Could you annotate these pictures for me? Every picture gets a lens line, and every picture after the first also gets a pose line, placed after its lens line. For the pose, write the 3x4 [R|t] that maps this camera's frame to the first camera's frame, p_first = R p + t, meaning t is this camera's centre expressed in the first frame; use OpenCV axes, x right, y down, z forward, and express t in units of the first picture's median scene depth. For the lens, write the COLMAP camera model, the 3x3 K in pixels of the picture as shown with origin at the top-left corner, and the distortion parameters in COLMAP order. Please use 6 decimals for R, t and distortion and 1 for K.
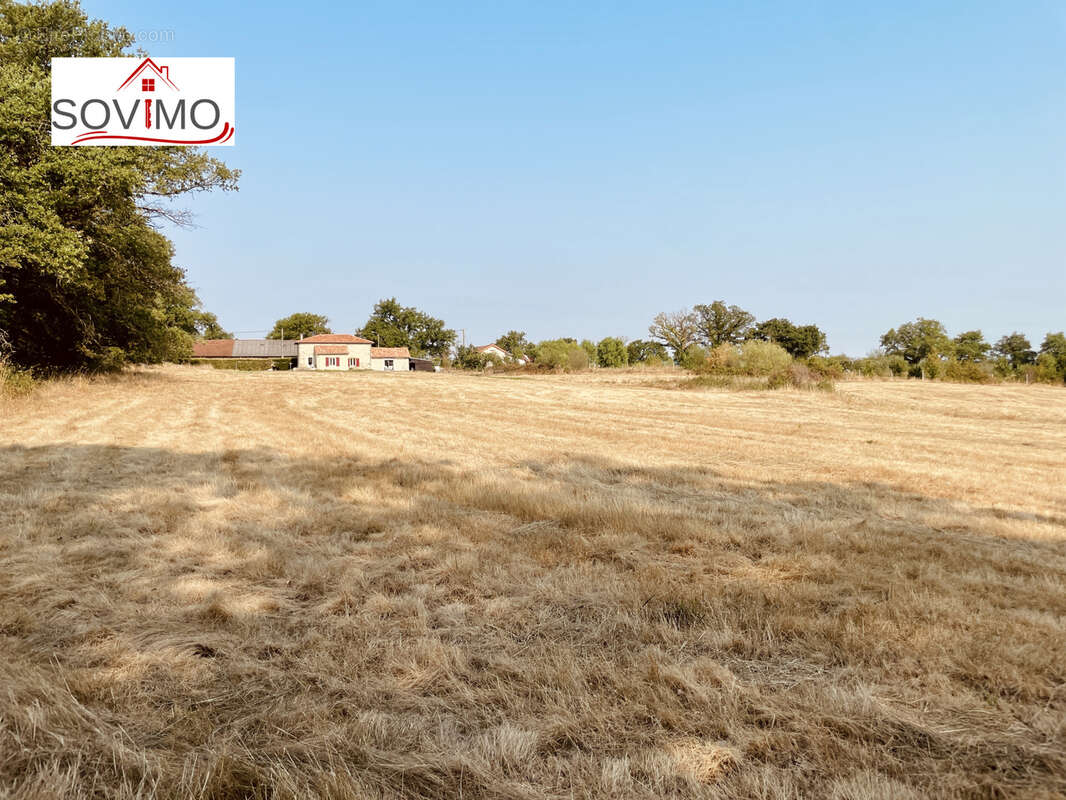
lens RADIAL K [[823.3, 0, 533.0], [0, 823.3, 400.0], [0, 0, 1]] dist [0.093612, -0.141711]
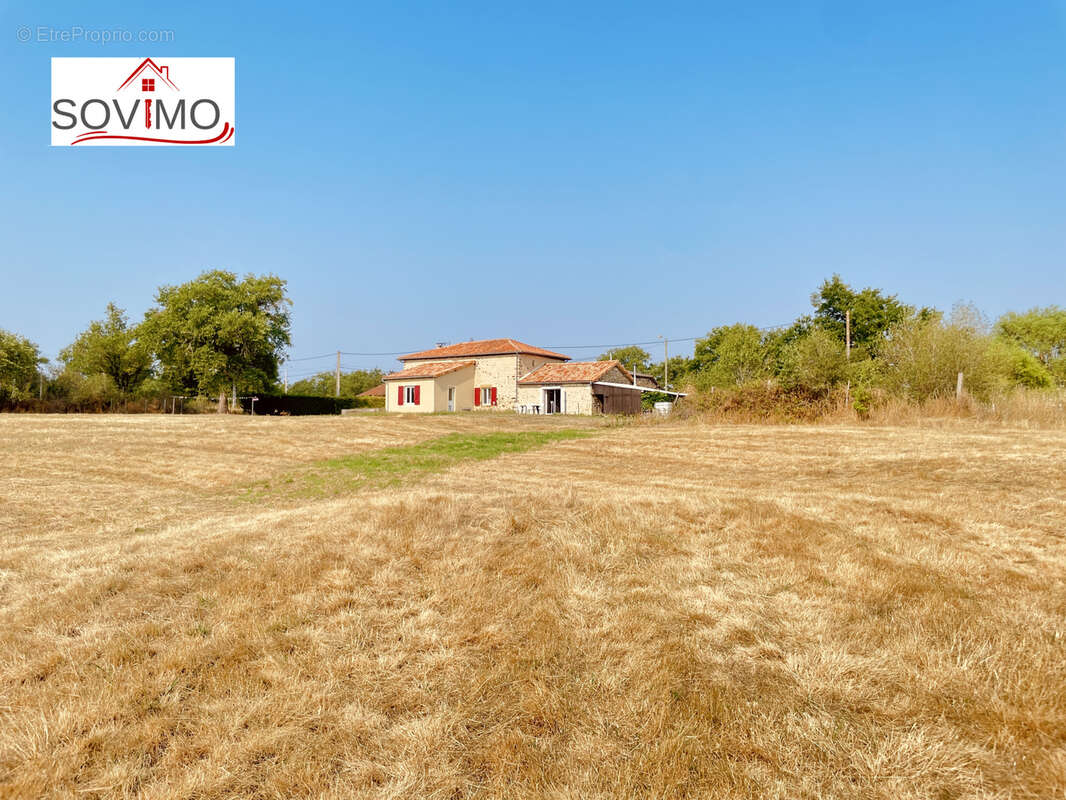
lens RADIAL K [[823.3, 0, 533.0], [0, 823.3, 400.0], [0, 0, 1]] dist [0.093612, -0.141711]
pose [[0.637079, -0.023848, -0.770429, 0.153567], [-0.023122, 0.998480, -0.050027, -0.021061], [0.770451, 0.049685, 0.635560, 0.725282]]
